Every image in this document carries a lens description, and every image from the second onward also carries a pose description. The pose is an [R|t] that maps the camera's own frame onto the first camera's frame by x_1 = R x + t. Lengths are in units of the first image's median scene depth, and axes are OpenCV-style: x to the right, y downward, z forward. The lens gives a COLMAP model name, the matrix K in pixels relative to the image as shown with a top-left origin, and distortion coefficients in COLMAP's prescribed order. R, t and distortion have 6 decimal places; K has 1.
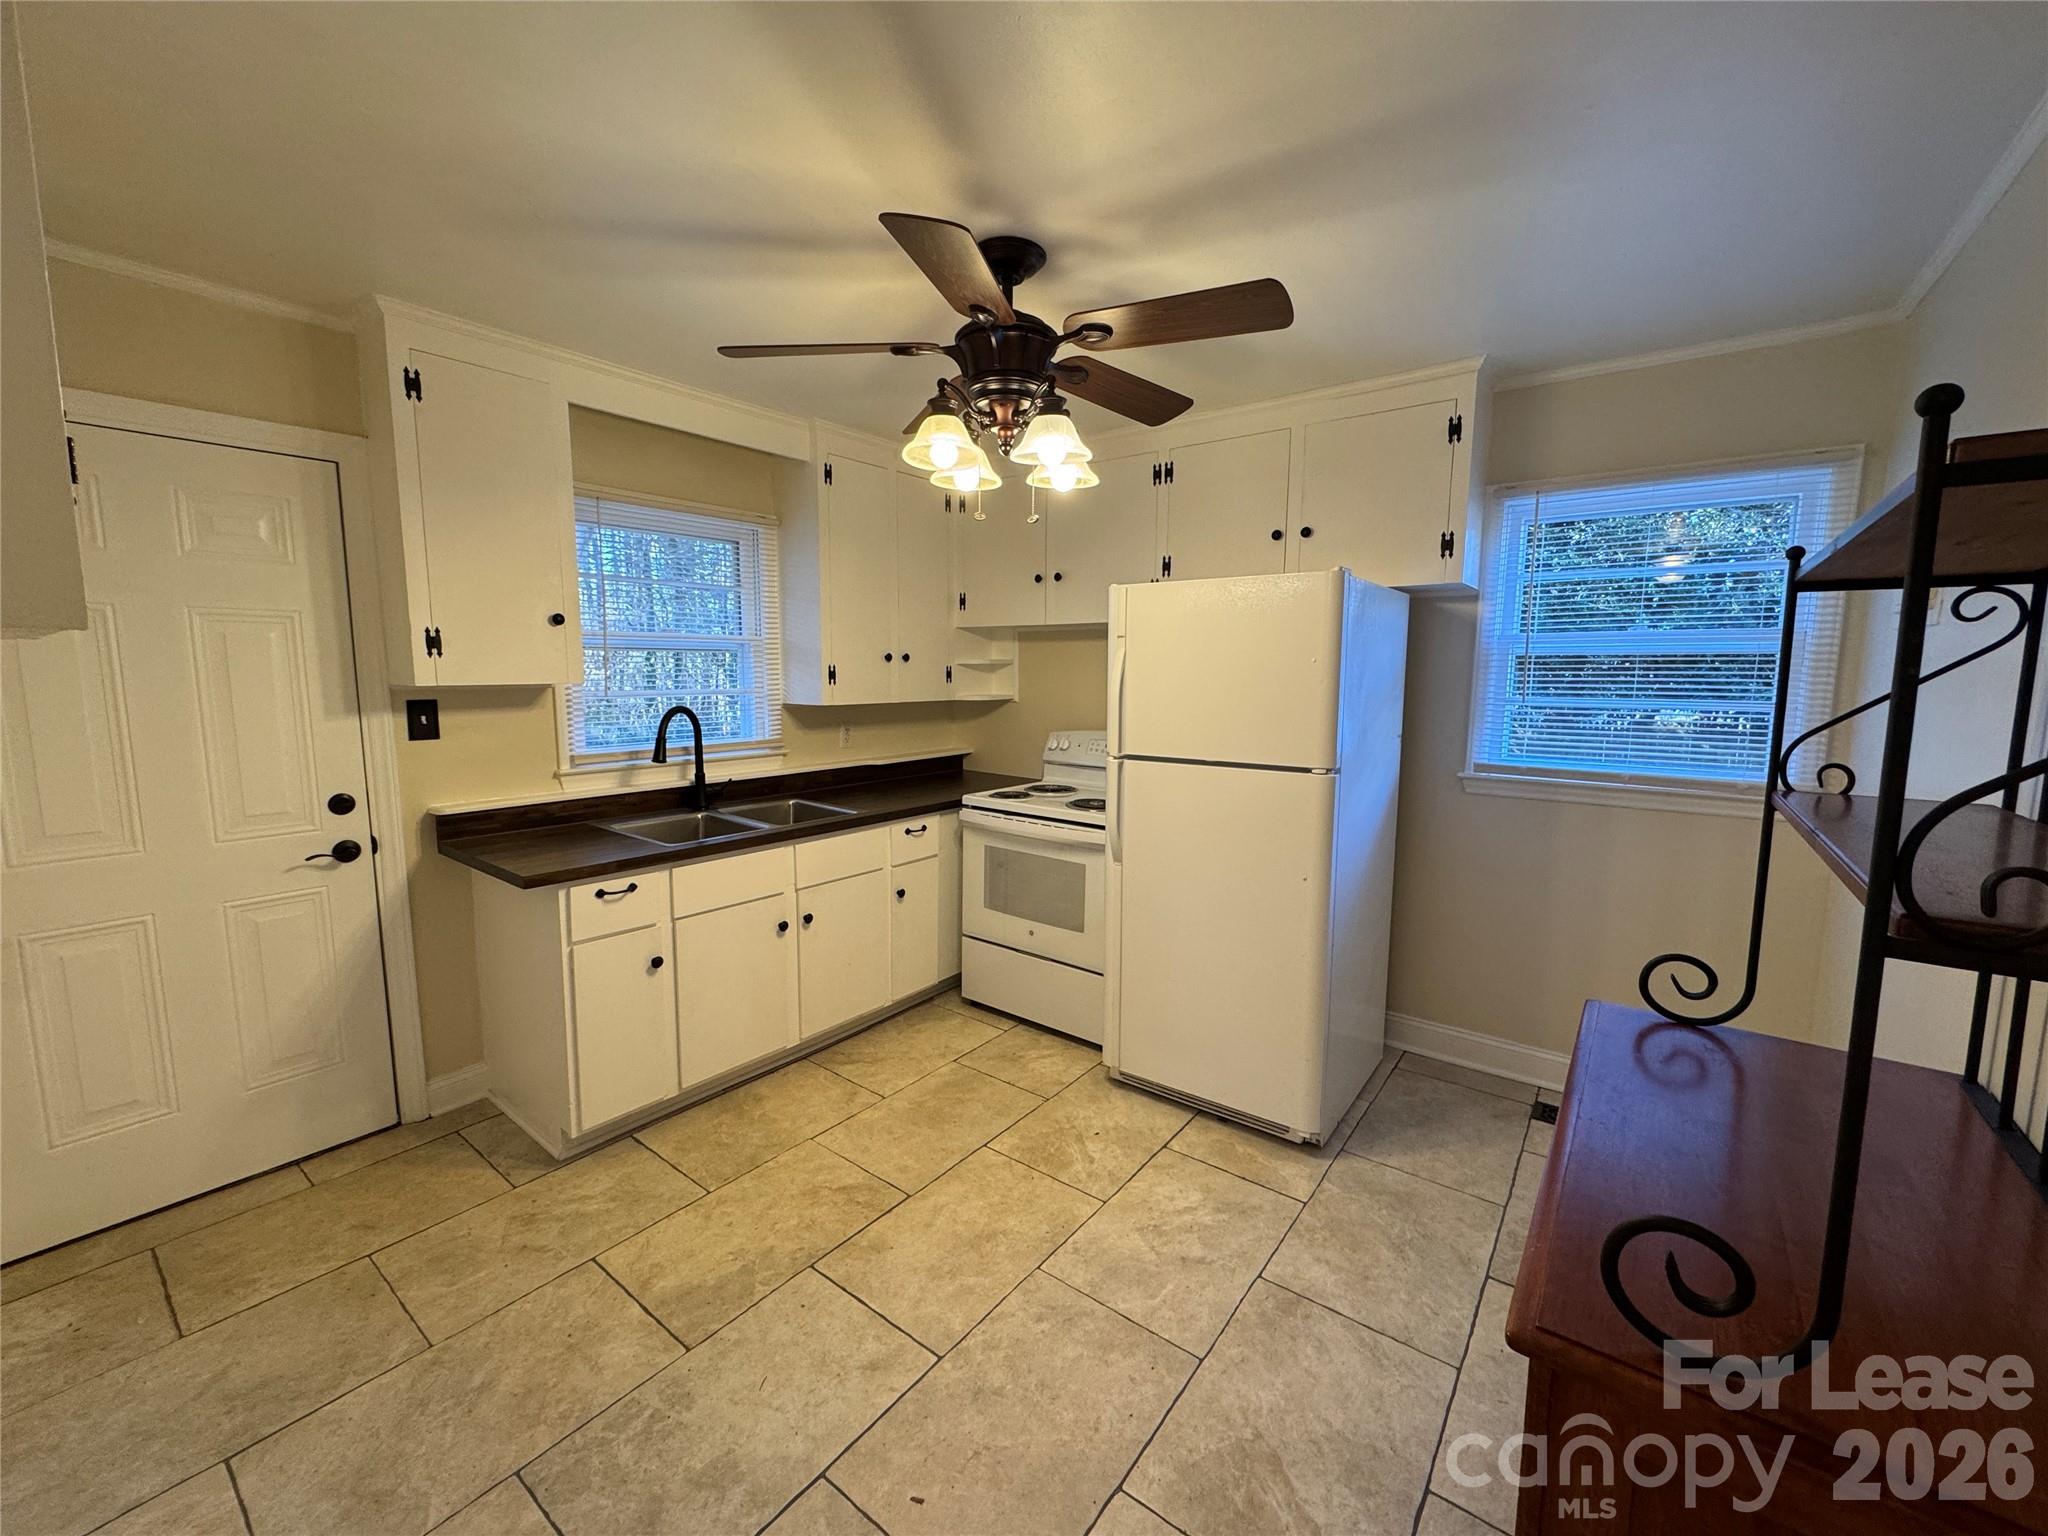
lens RADIAL K [[815.2, 0, 1023.6], [0, 815.2, 764.1], [0, 0, 1]] dist [-0.001277, -0.000272]
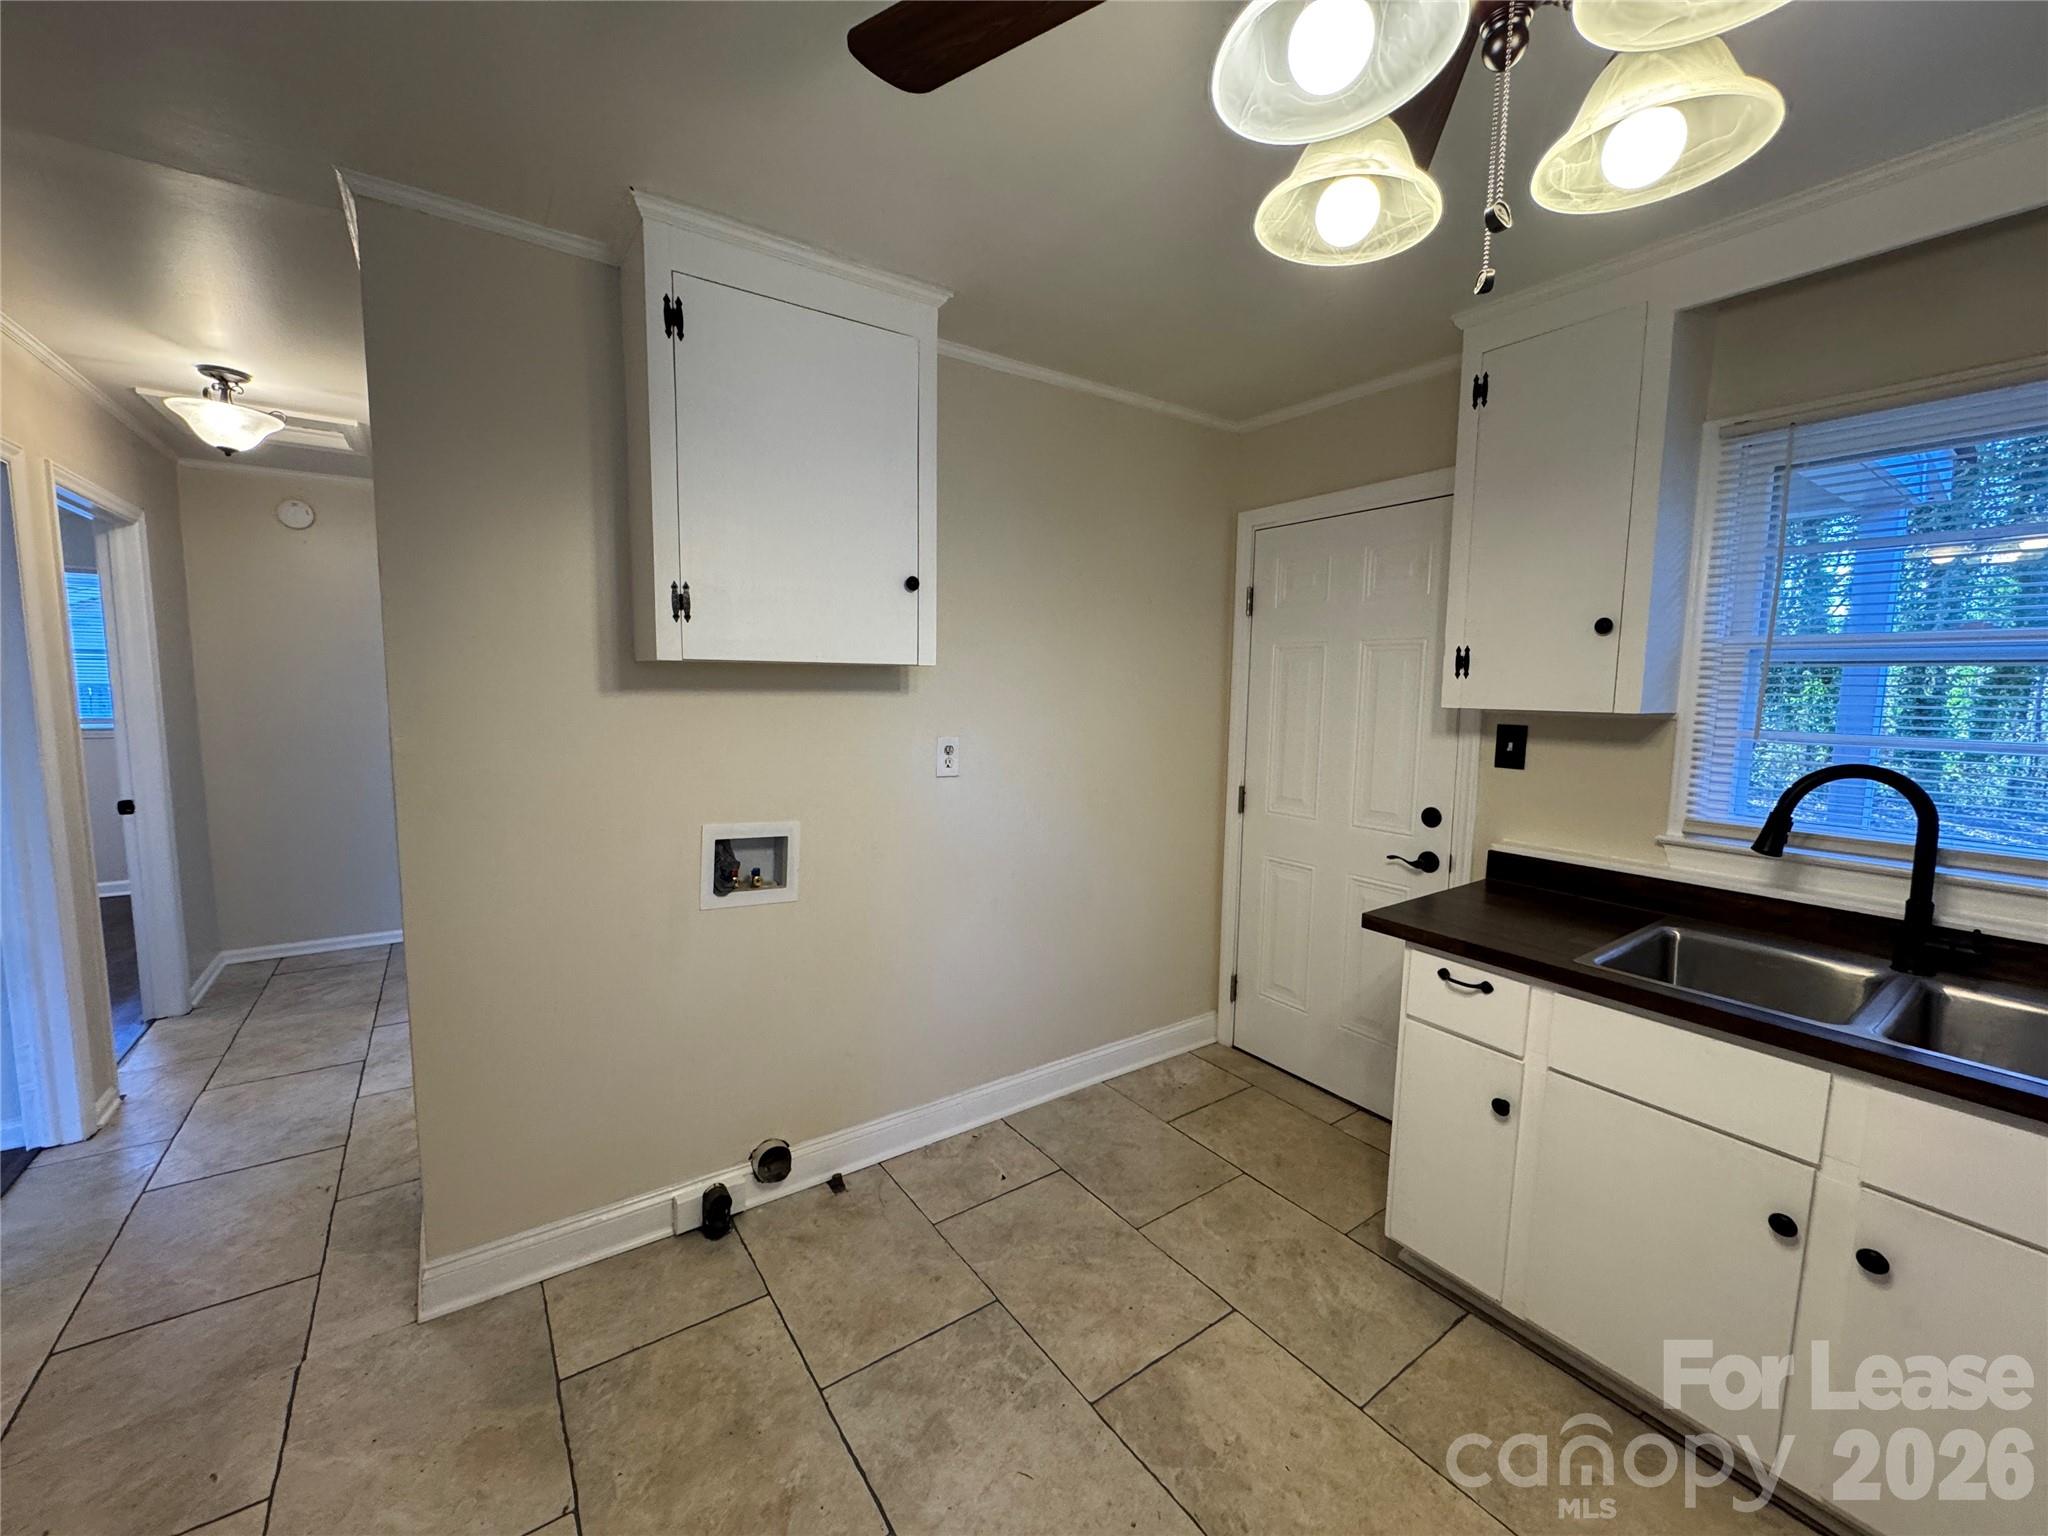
lens RADIAL K [[815.2, 0, 1023.6], [0, 815.2, 764.1], [0, 0, 1]] dist [-0.001277, -0.000272]
pose [[-0.298279, 0.086187, -0.950579, 0.374228], [-0.128531, 0.983217, 0.129478, -0.101588], [0.945785, 0.160800, -0.282196, 0.902366]]
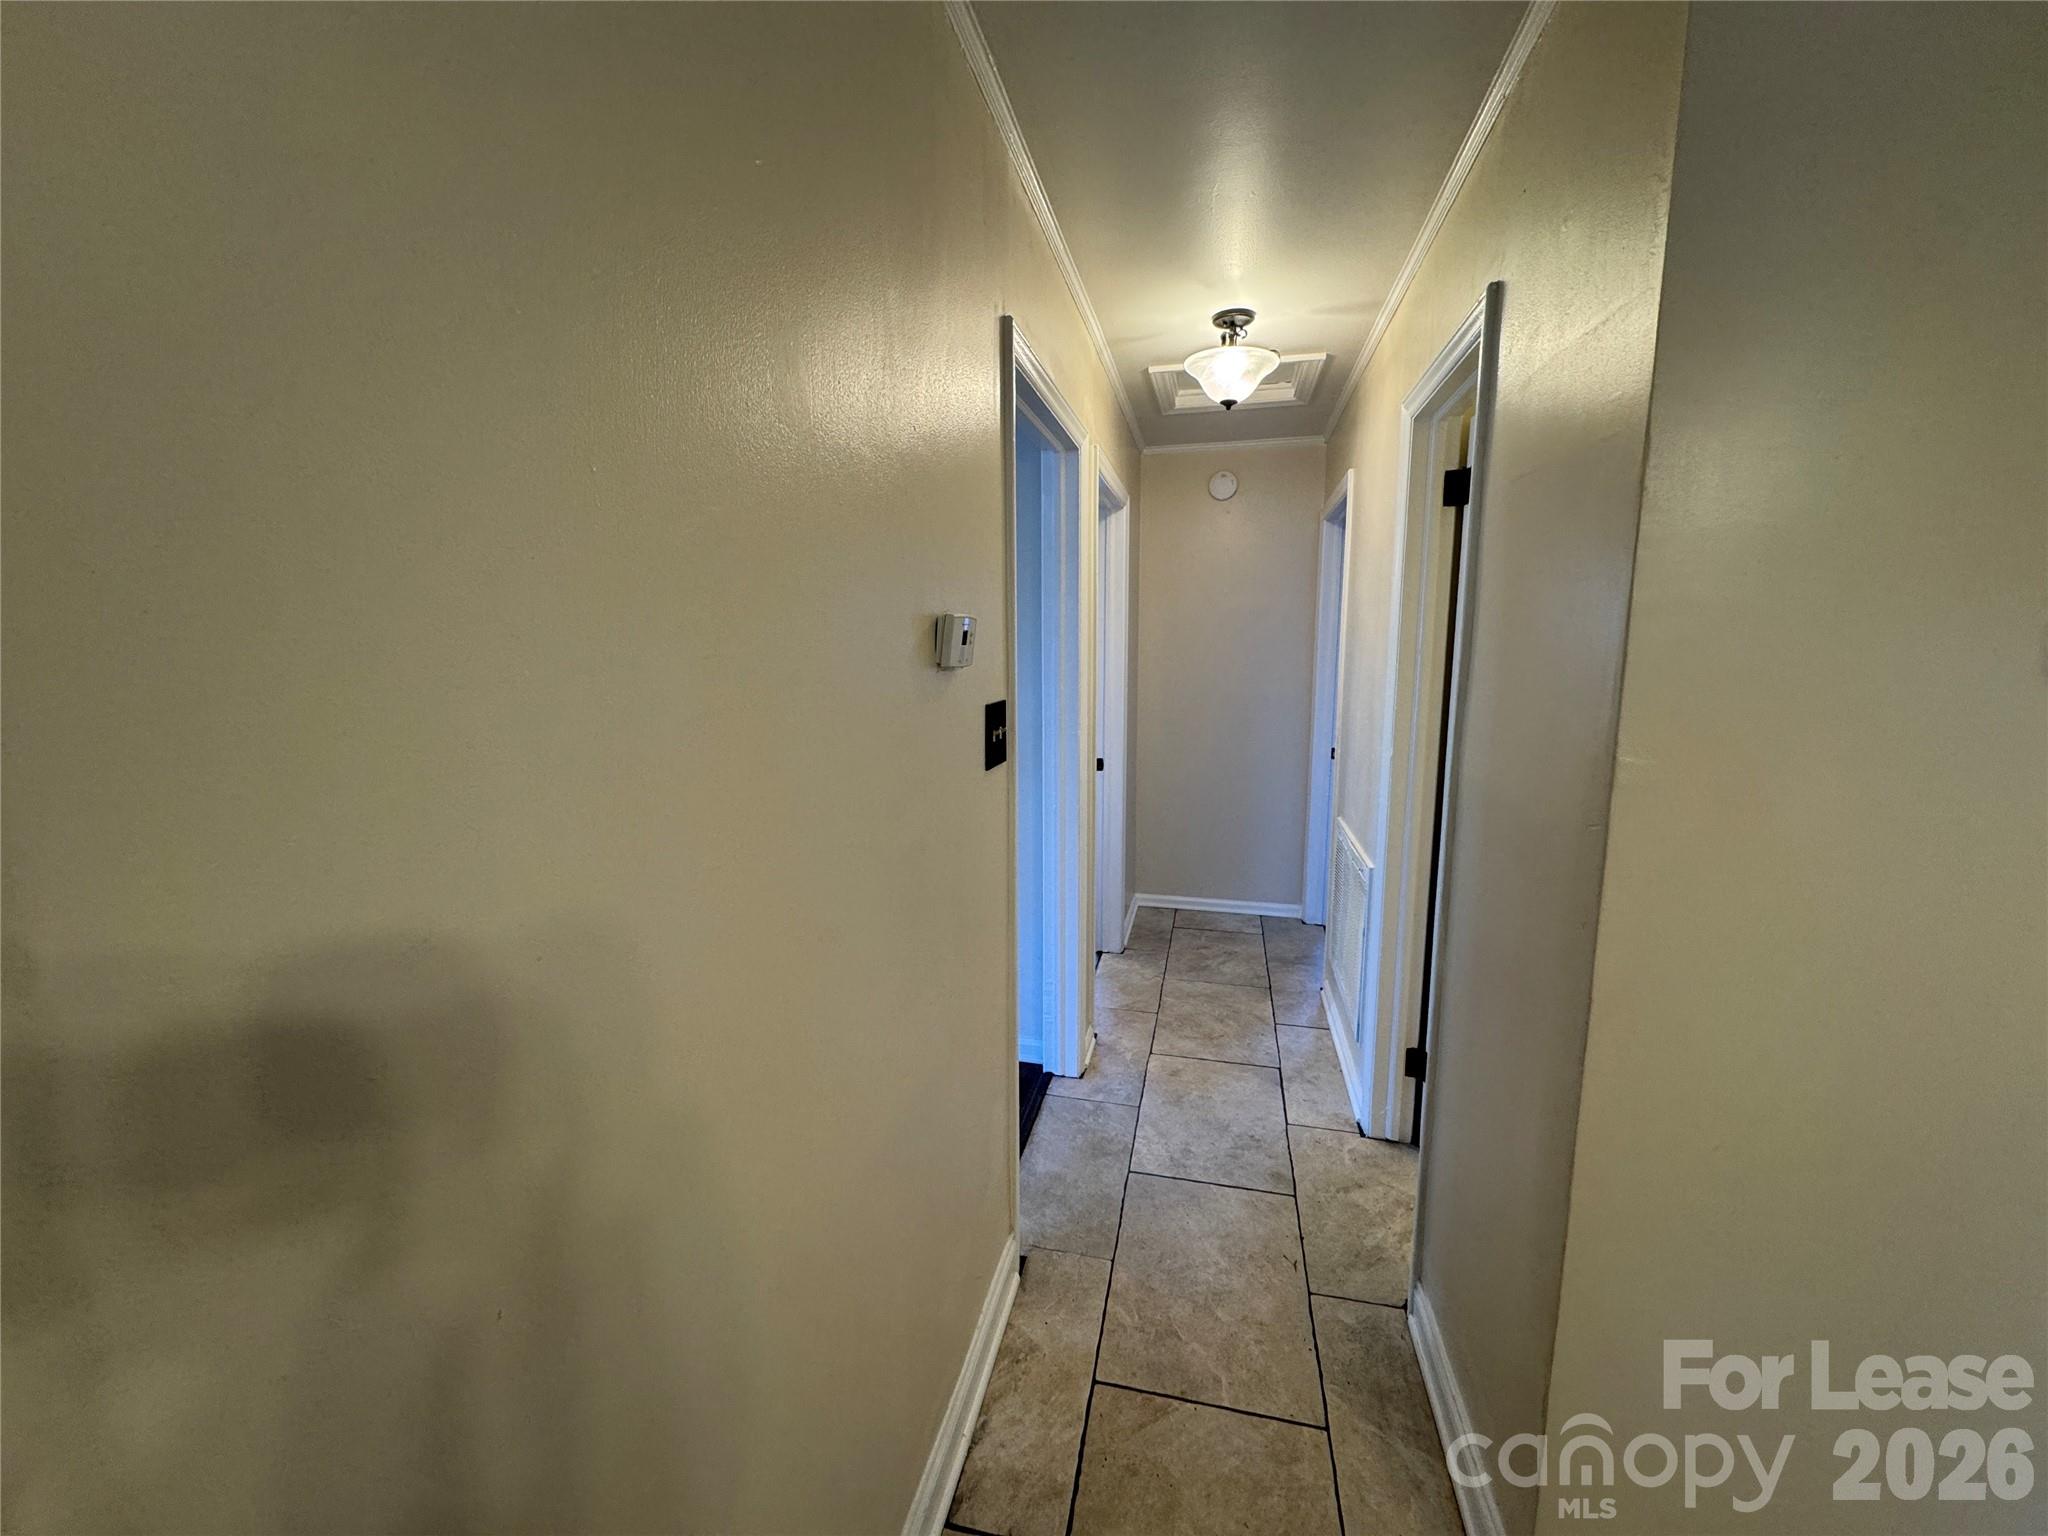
lens RADIAL K [[815.2, 0, 1023.6], [0, 815.2, 764.1], [0, 0, 1]] dist [-0.001277, -0.000272]
pose [[-0.912370, 0.060593, -0.404857, 0.315439], [-0.047482, 0.966646, 0.251677, -0.061678], [0.406603, 0.248846, -0.879062, 0.569191]]
